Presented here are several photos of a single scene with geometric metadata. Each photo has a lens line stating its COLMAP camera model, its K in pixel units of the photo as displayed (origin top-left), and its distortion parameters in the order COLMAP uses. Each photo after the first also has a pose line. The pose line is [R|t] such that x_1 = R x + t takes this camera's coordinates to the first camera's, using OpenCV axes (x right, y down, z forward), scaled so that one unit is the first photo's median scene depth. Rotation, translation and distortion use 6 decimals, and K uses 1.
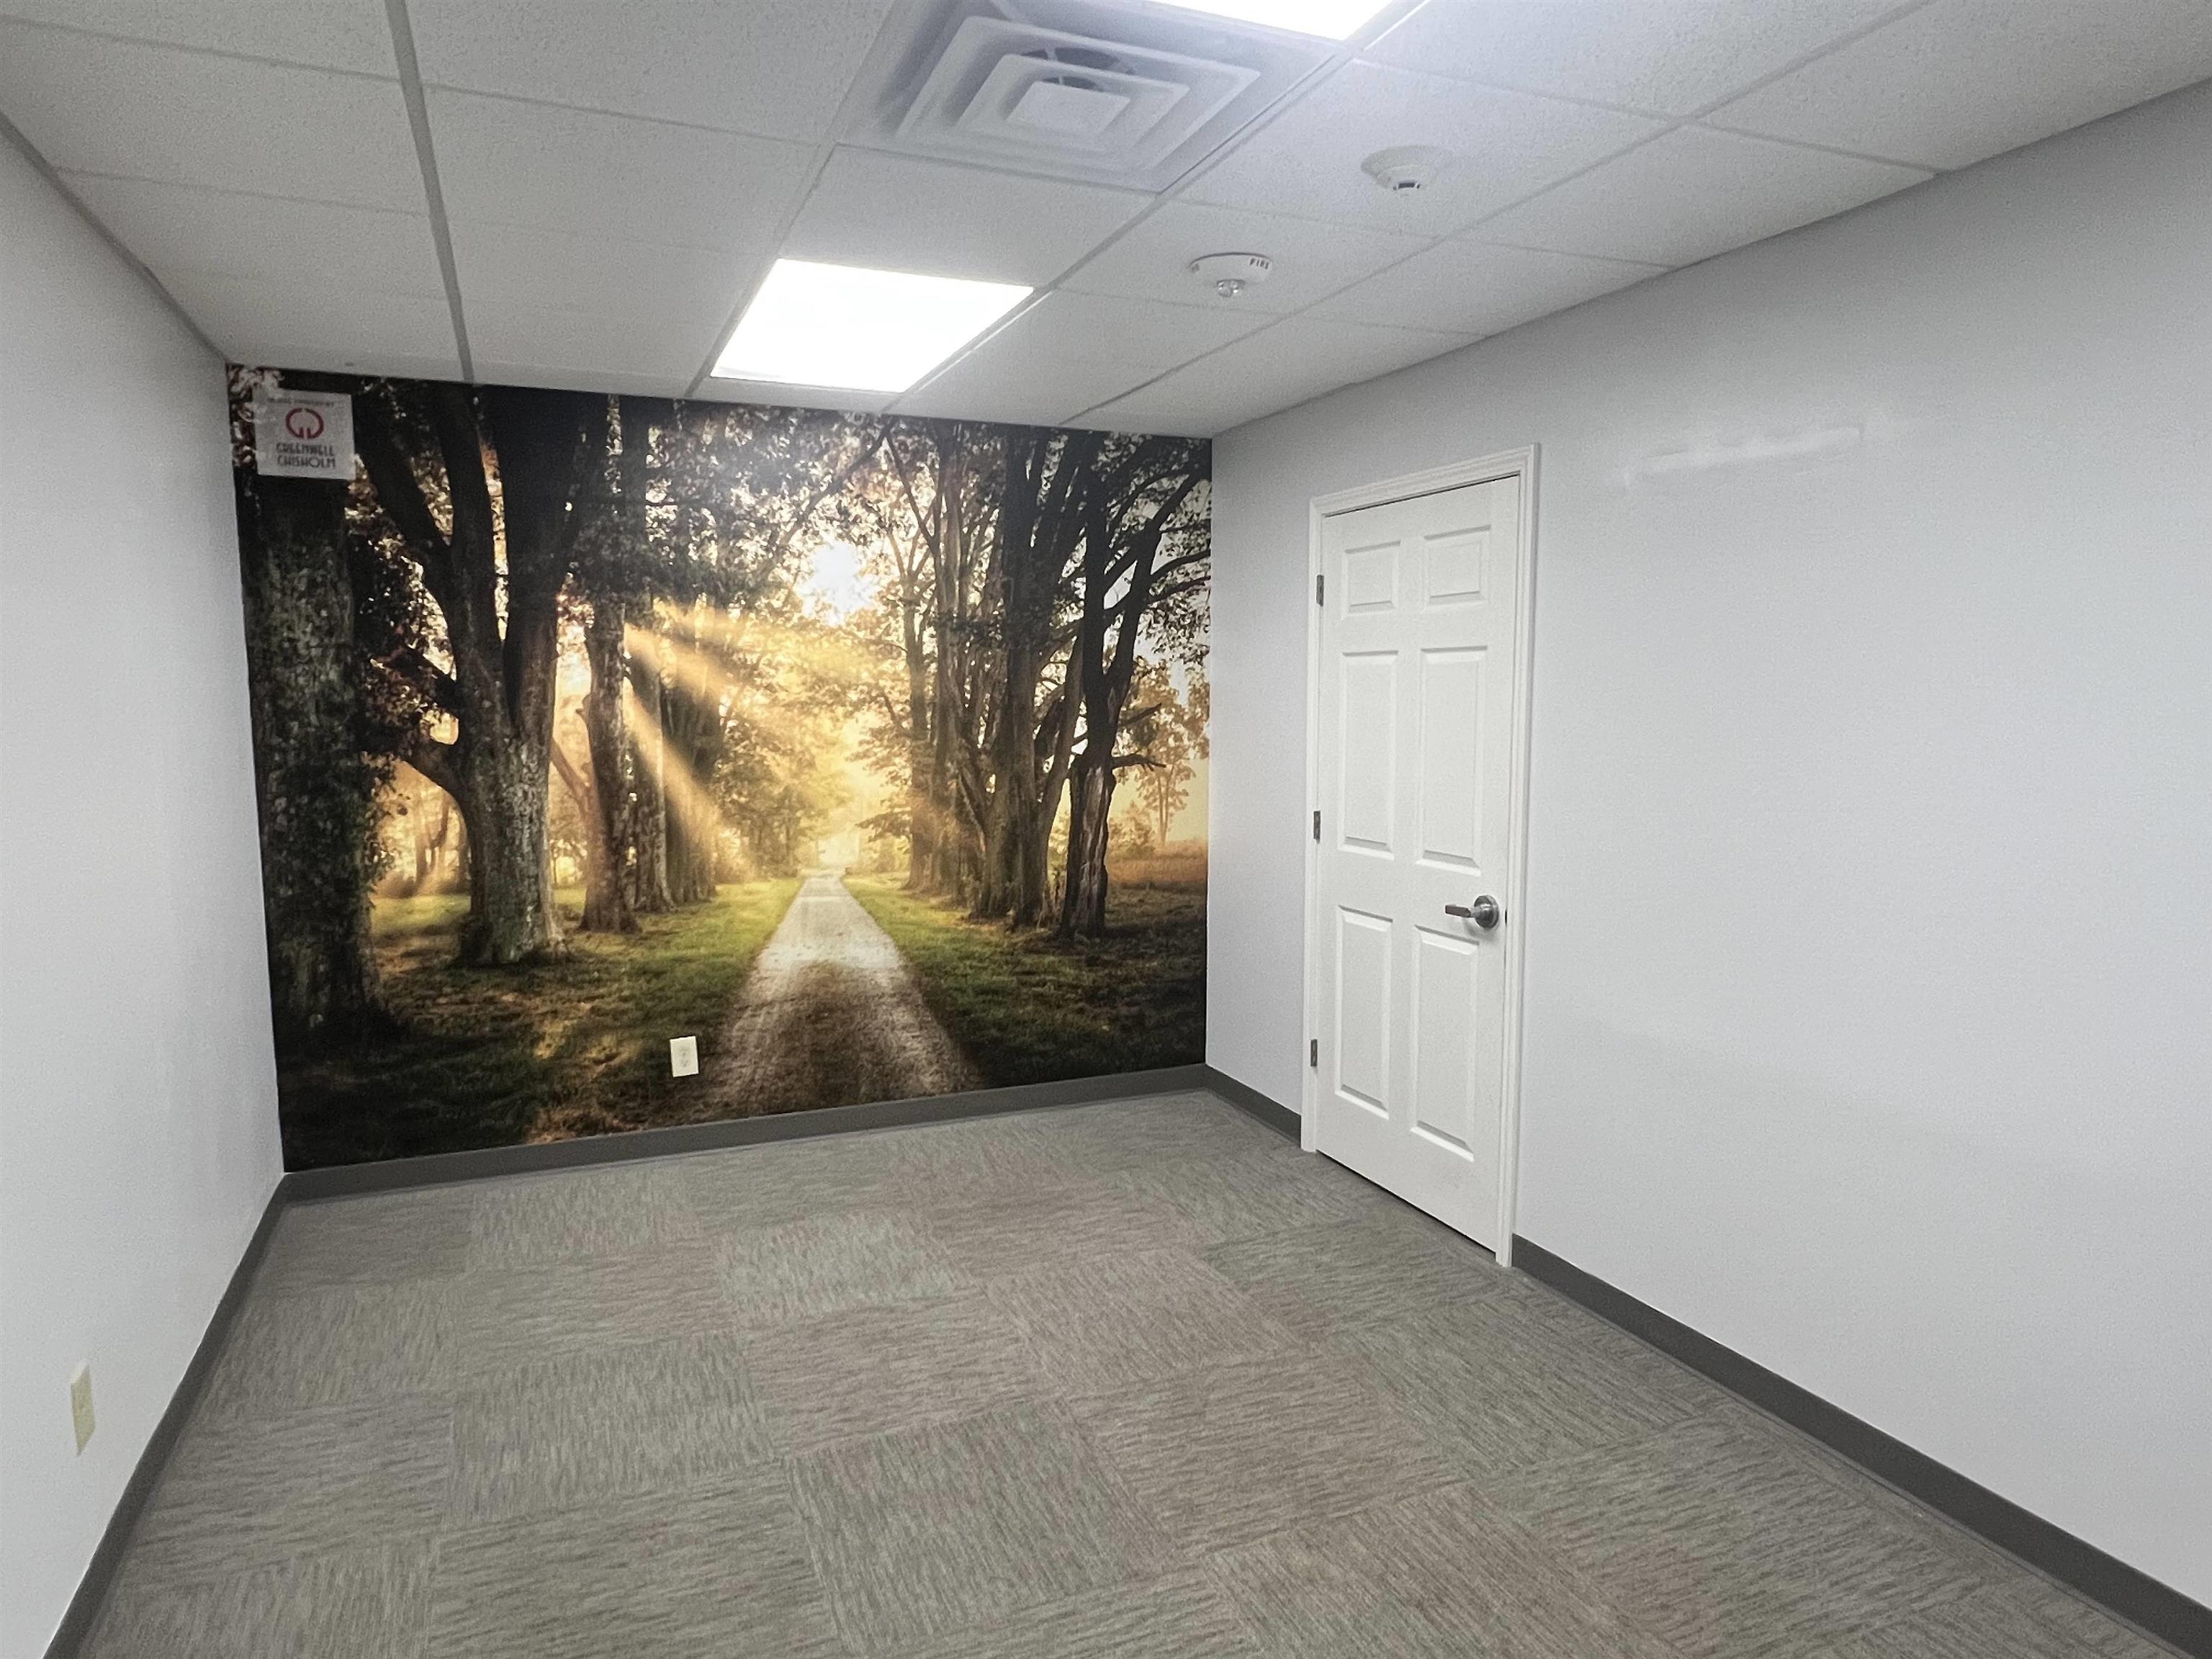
lens RADIAL K [[1379.6, 0, 1120.2], [0, 1379.6, 817.0], [0, 0, 1]] dist [-0.001418, -0.002684]
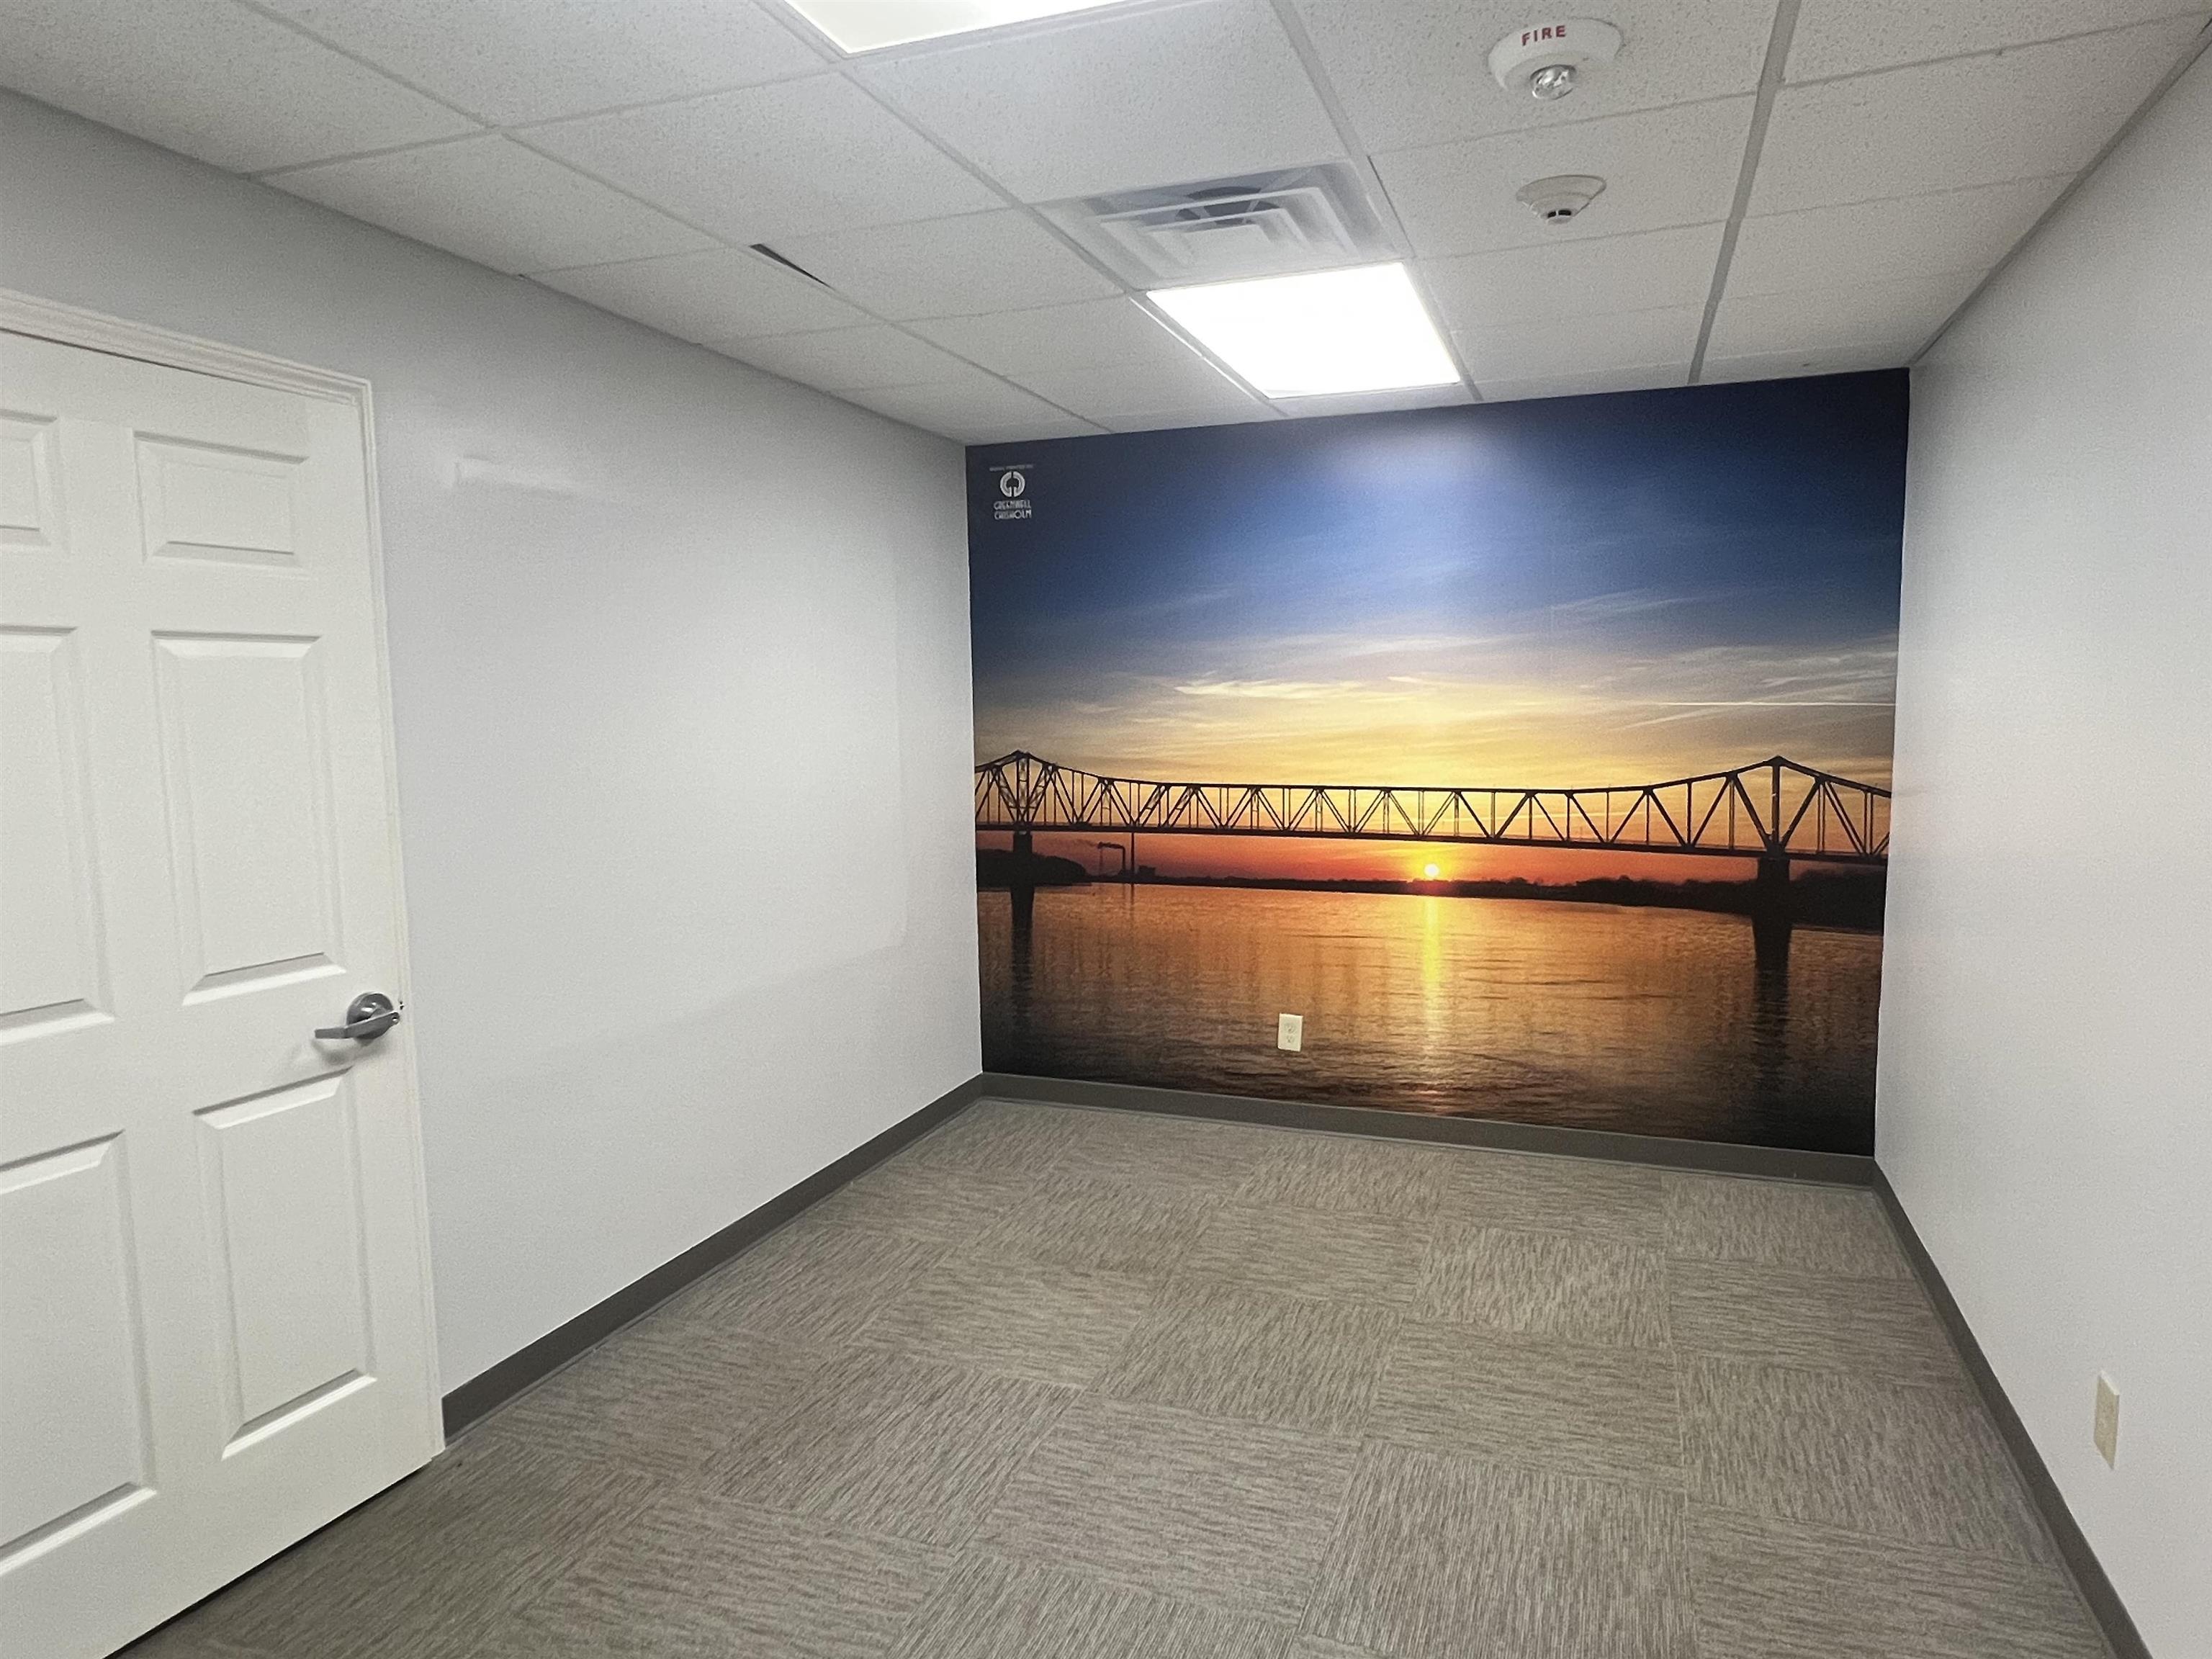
lens RADIAL K [[1379.6, 0, 1121.8], [0, 1379.6, 847.5], [0, 0, 1]] dist [-0.001418, -0.002684]
pose [[-0.754863, -0.048603, 0.654079, -0.482893], [0.074651, 0.984403, 0.159303, -0.099902], [-0.651620, 0.169080, -0.739462, 1.237602]]
